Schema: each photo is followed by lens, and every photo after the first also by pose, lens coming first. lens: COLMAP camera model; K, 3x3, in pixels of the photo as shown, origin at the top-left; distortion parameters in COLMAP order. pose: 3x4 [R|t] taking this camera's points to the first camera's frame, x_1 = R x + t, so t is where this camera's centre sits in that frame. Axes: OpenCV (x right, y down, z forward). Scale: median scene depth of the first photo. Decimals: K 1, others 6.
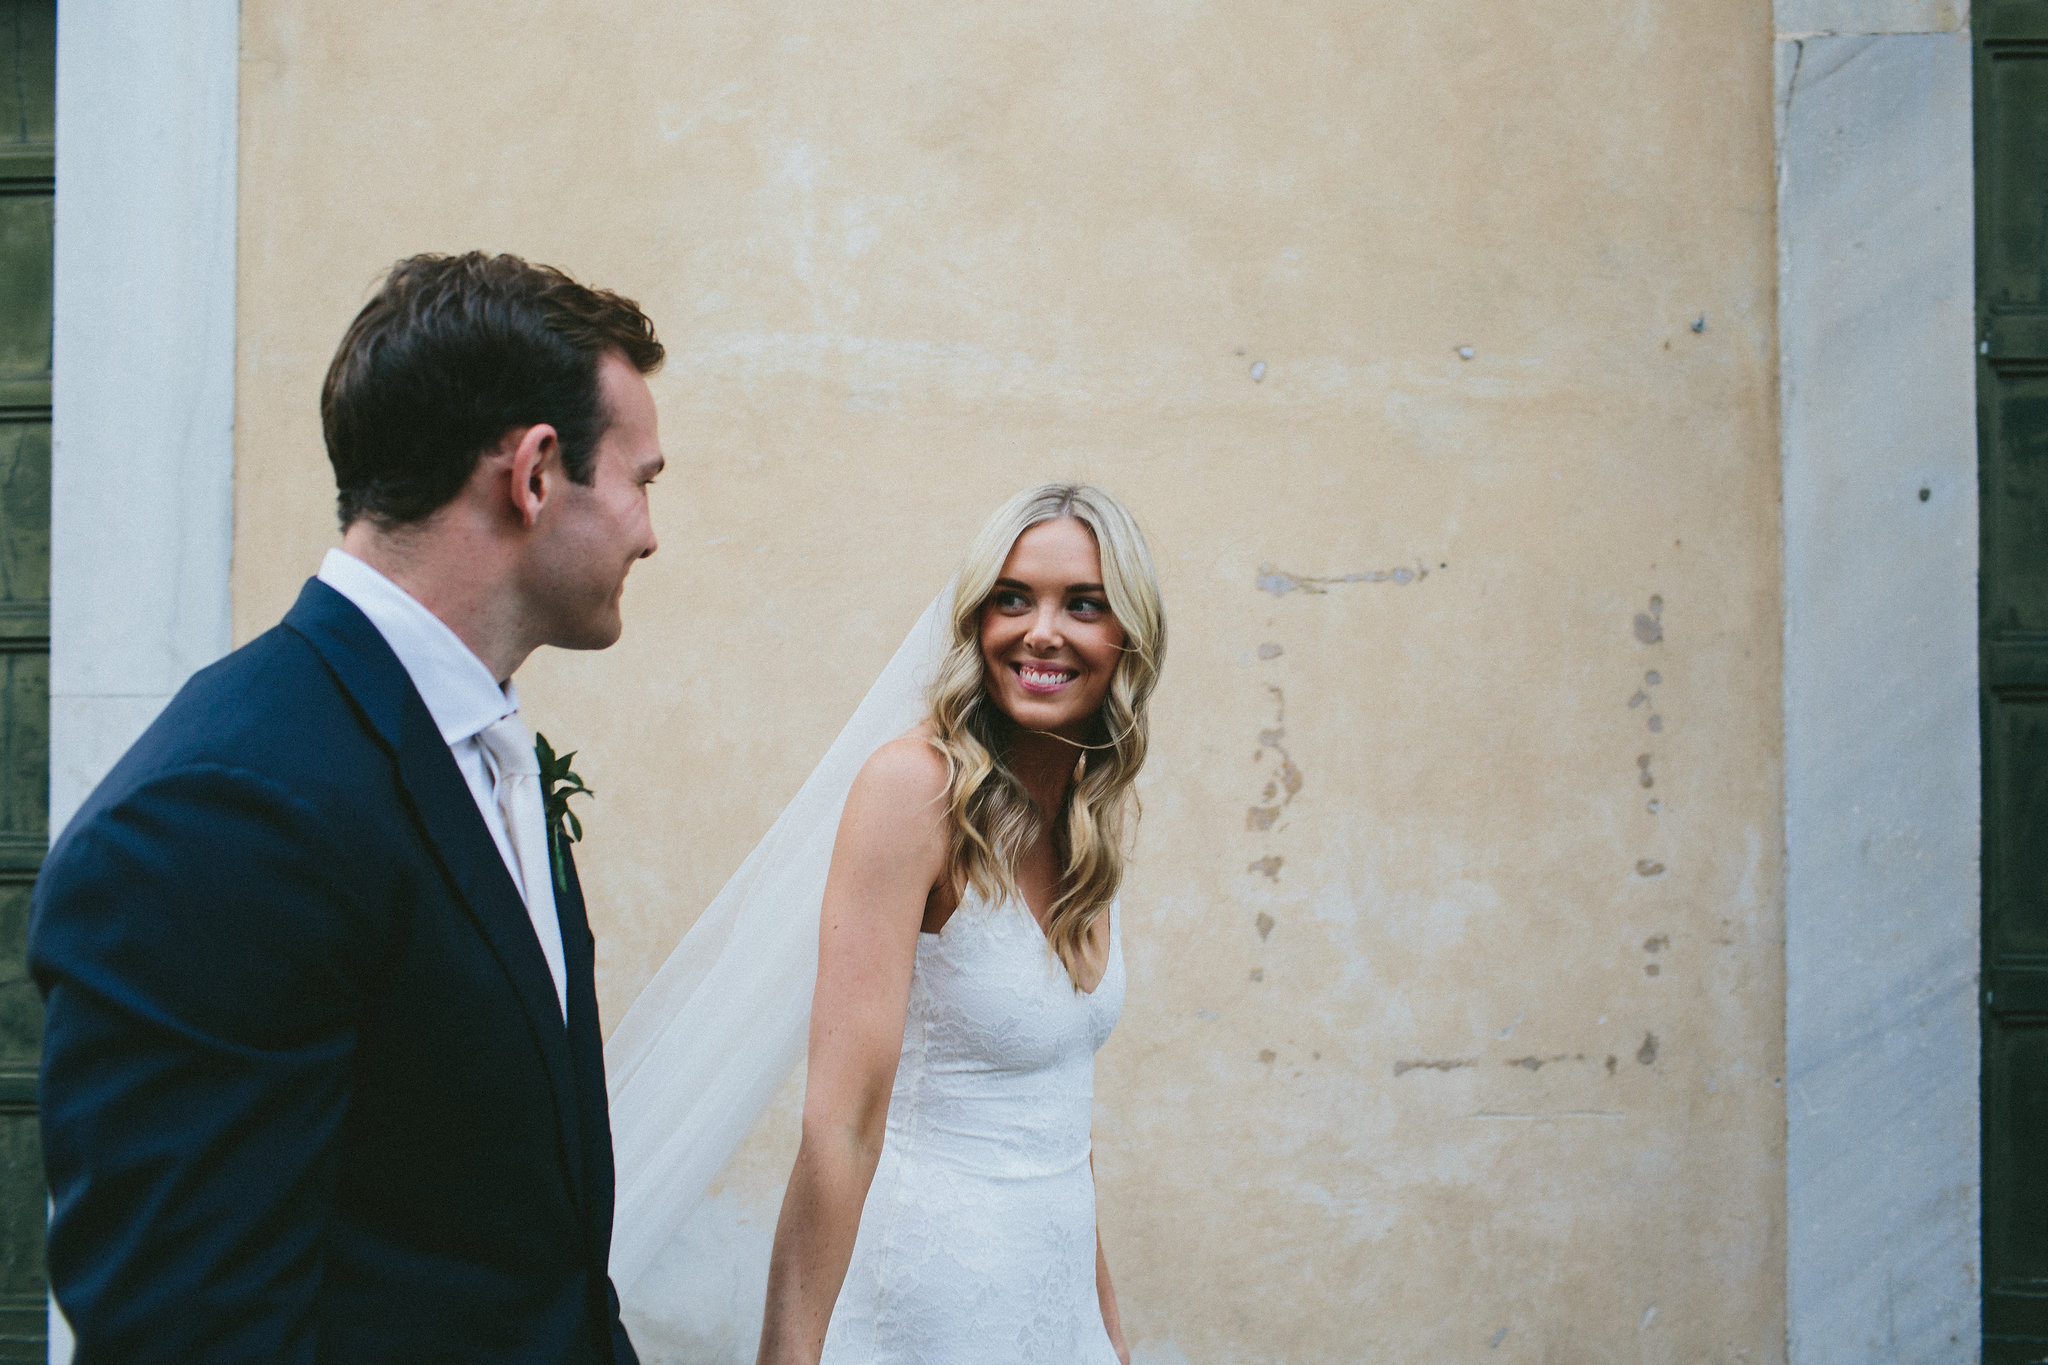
lens RADIAL K [[2065.6, 0, 1024.9], [0, 2065.6, 681.2], [0, 0, 1]] dist [-0.067805, 0.000000]
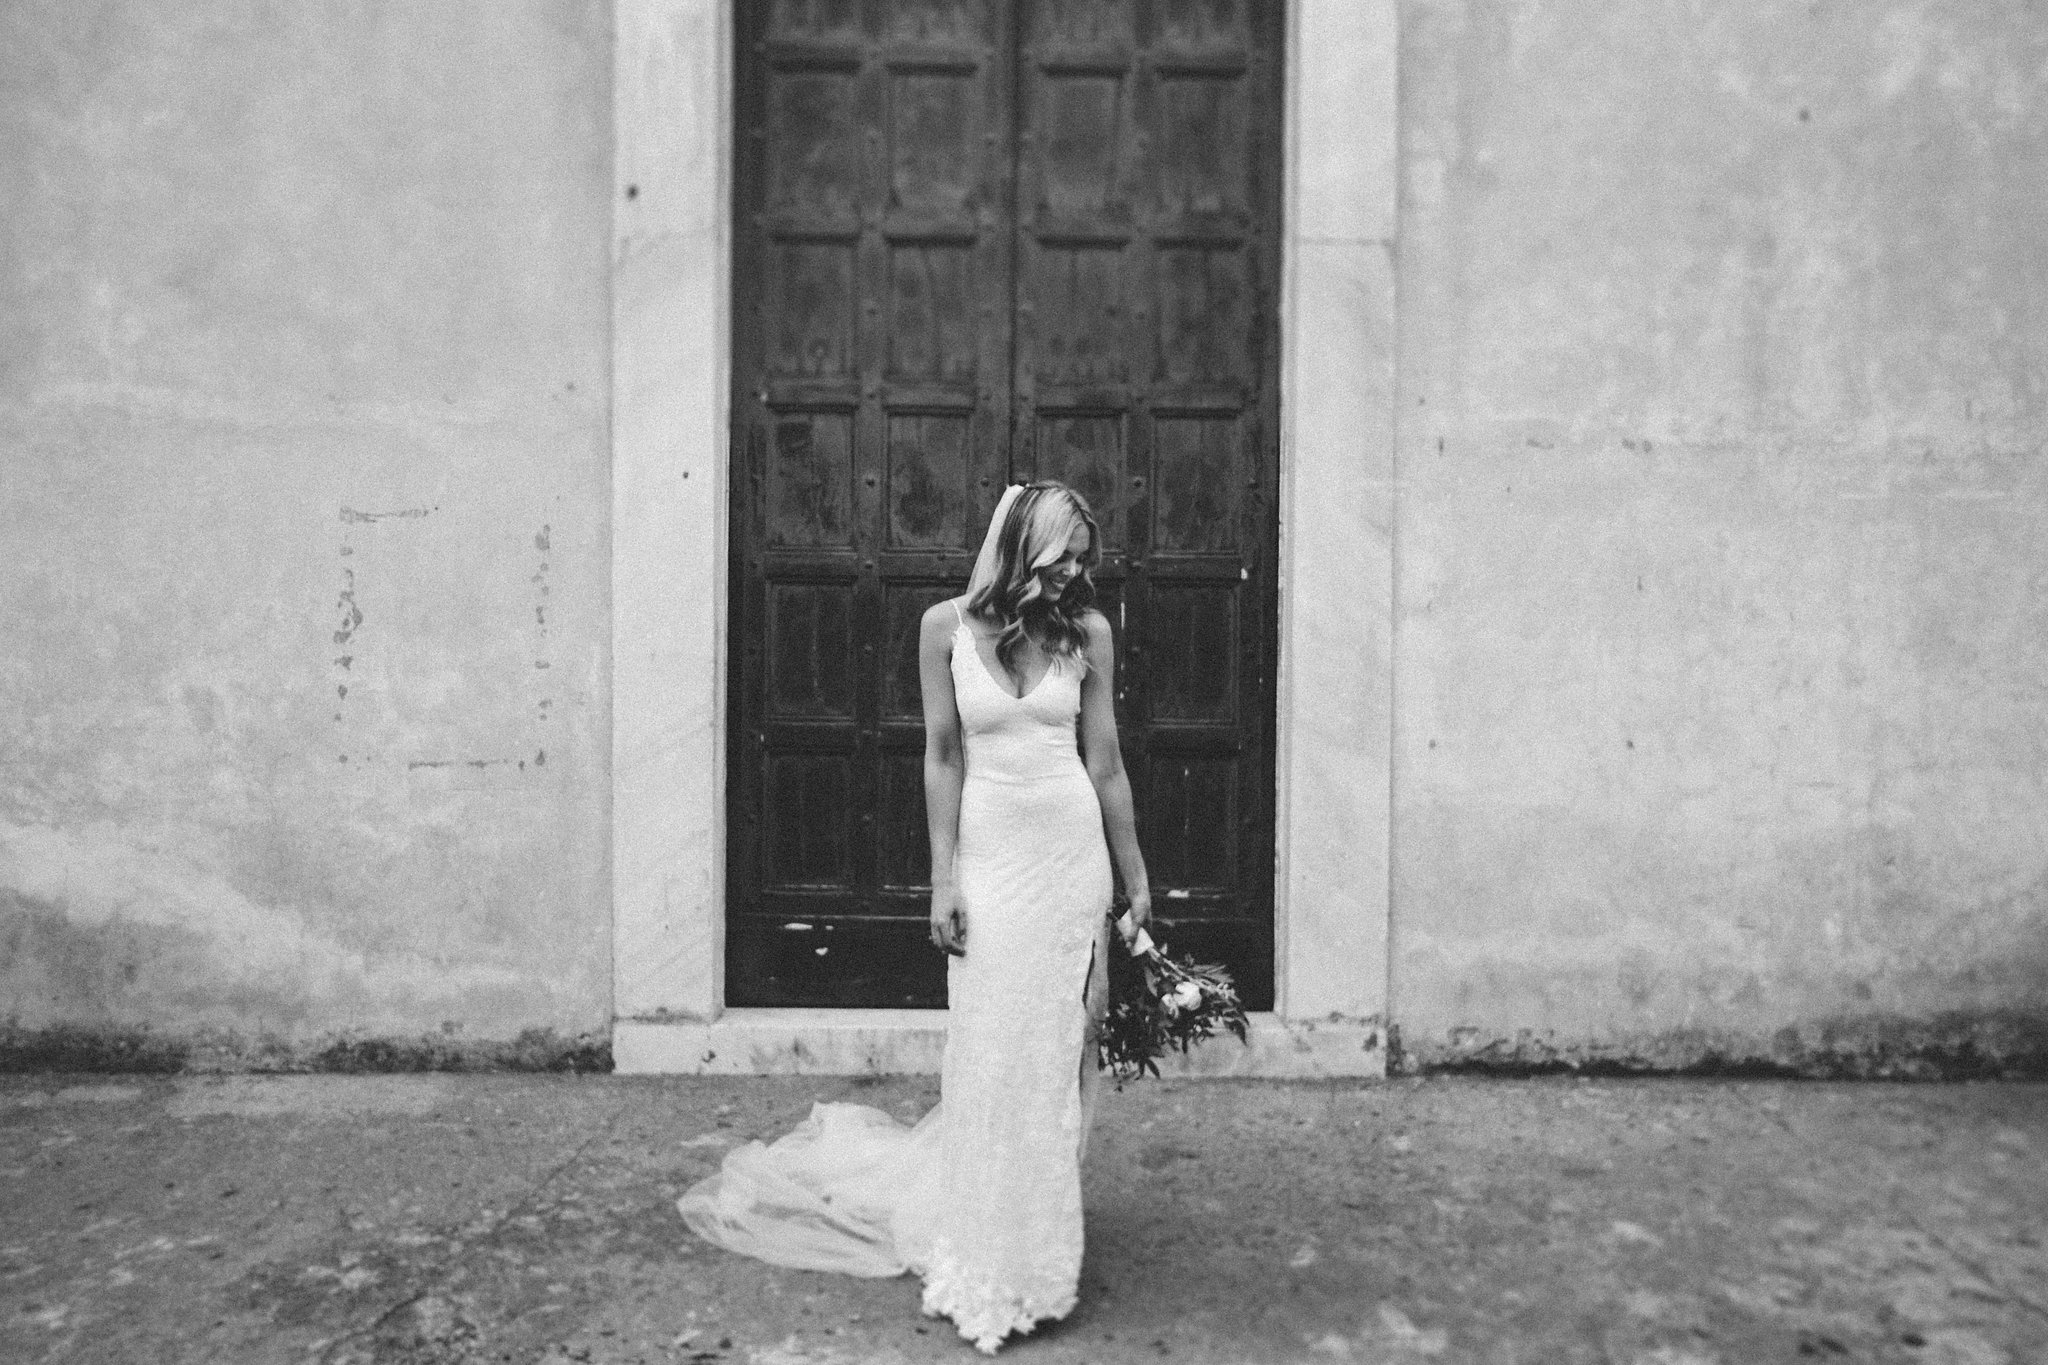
lens RADIAL K [[1416.4, 0, 1036.3], [0, 1416.4, 628.1], [0, 0, 1]] dist [-0.008939, -0.000261]
pose [[0.998898, 0.011160, 0.045598, 0.710642], [-0.012108, 0.999715, 0.020581, 0.022864], [-0.045356, -0.021110, 0.998748, -0.362401]]
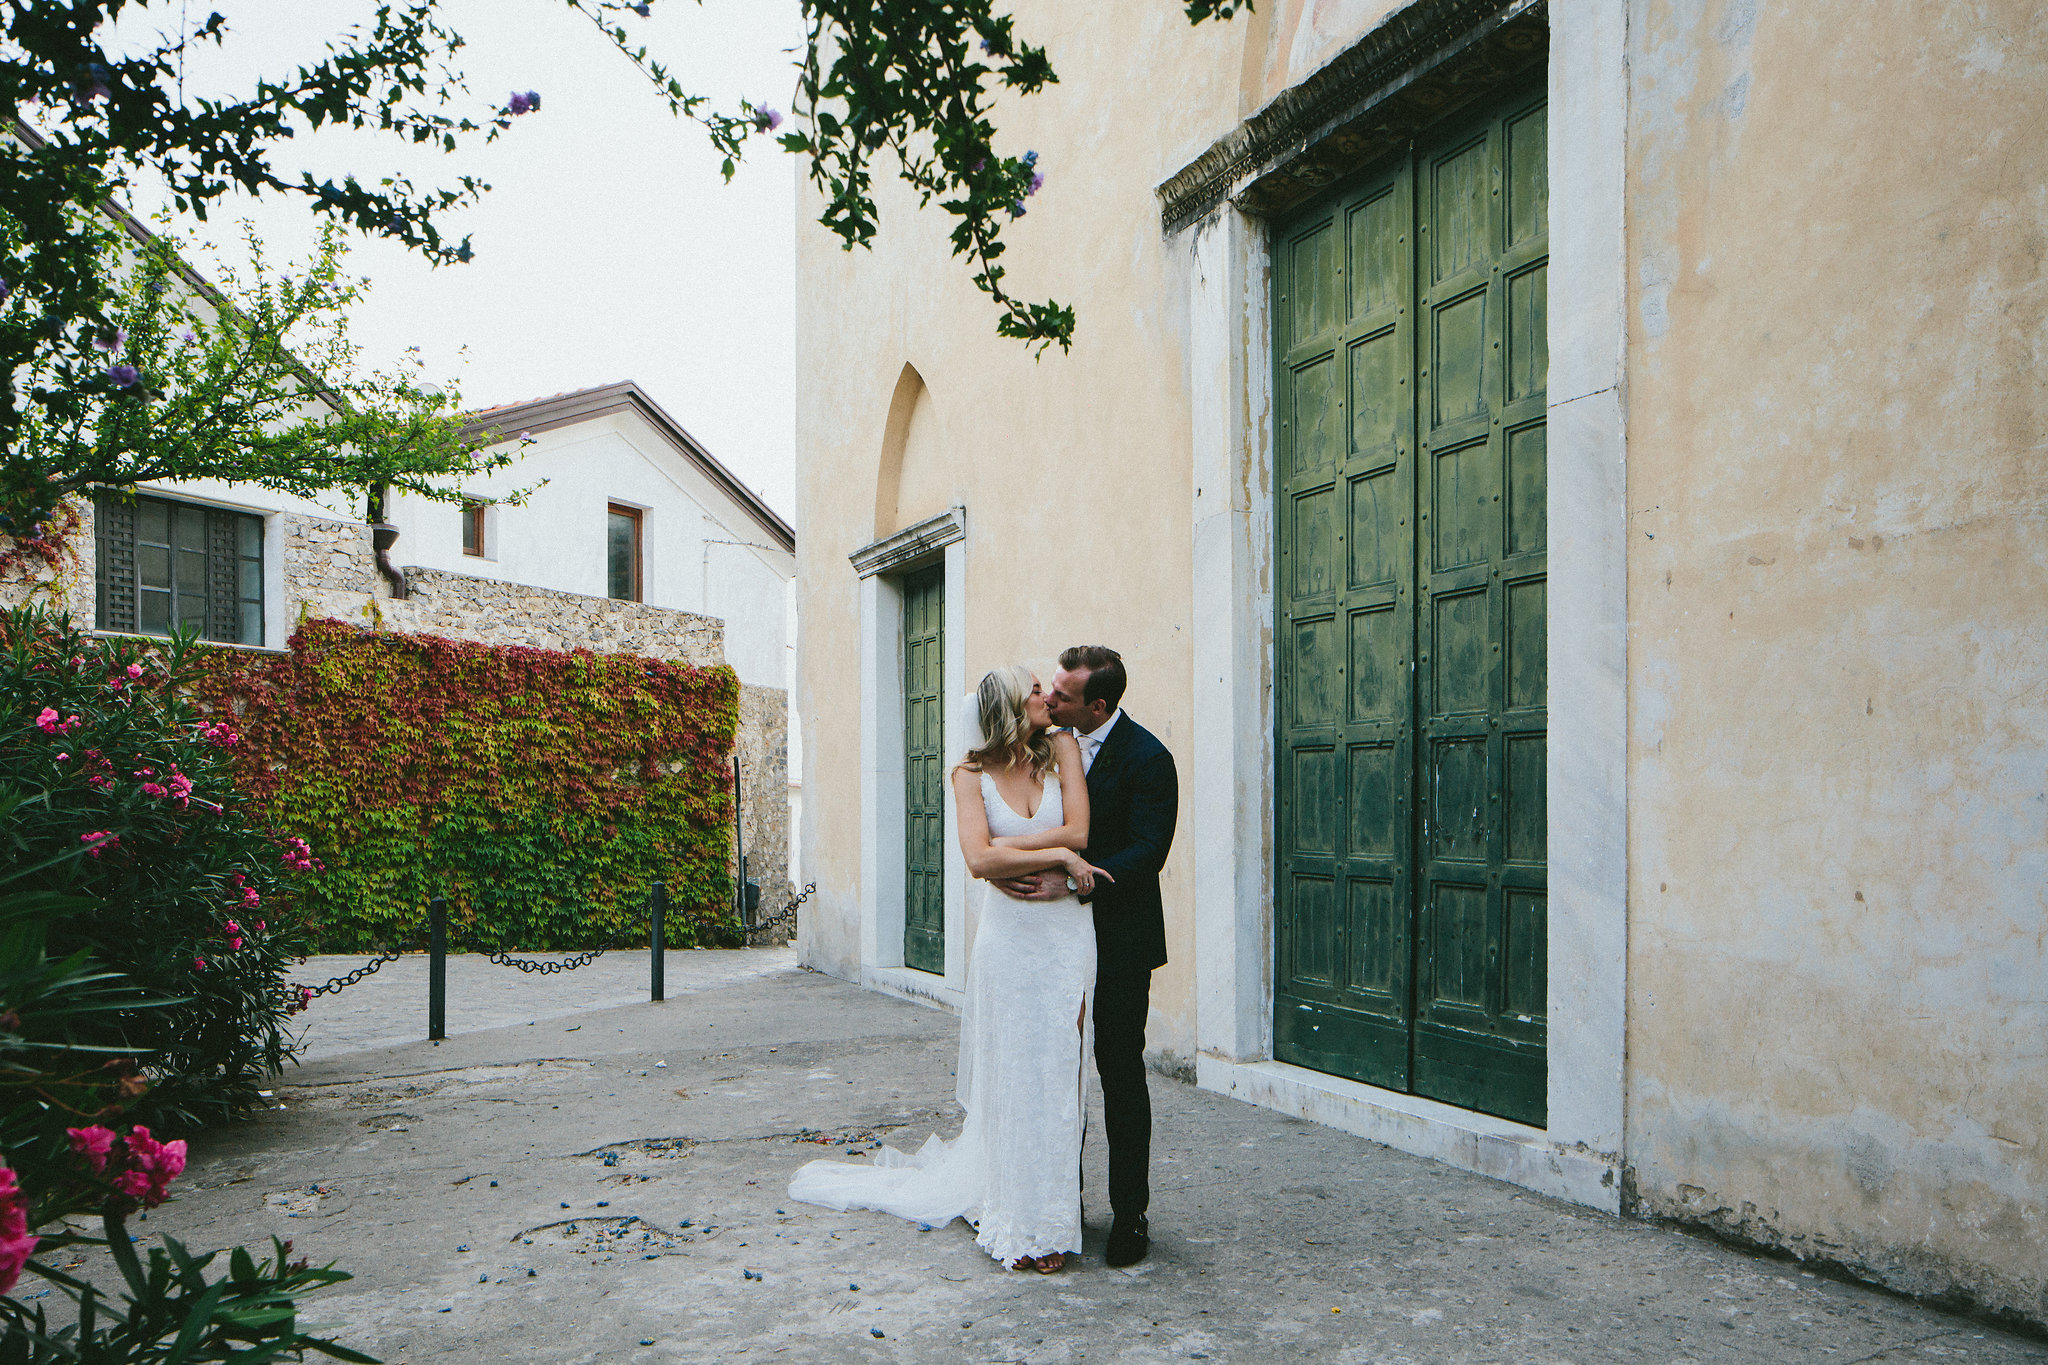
lens RADIAL K [[1416.4, 0, 1056.8], [0, 1416.4, 829.2], [0, 0, 1]] dist [-0.008939, -0.000261]
pose [[0.503731, 0.014947, -0.863731, 2.001825], [0.009632, 0.999691, 0.022917, 0.067535], [0.863807, -0.019863, 0.503432, -0.181161]]
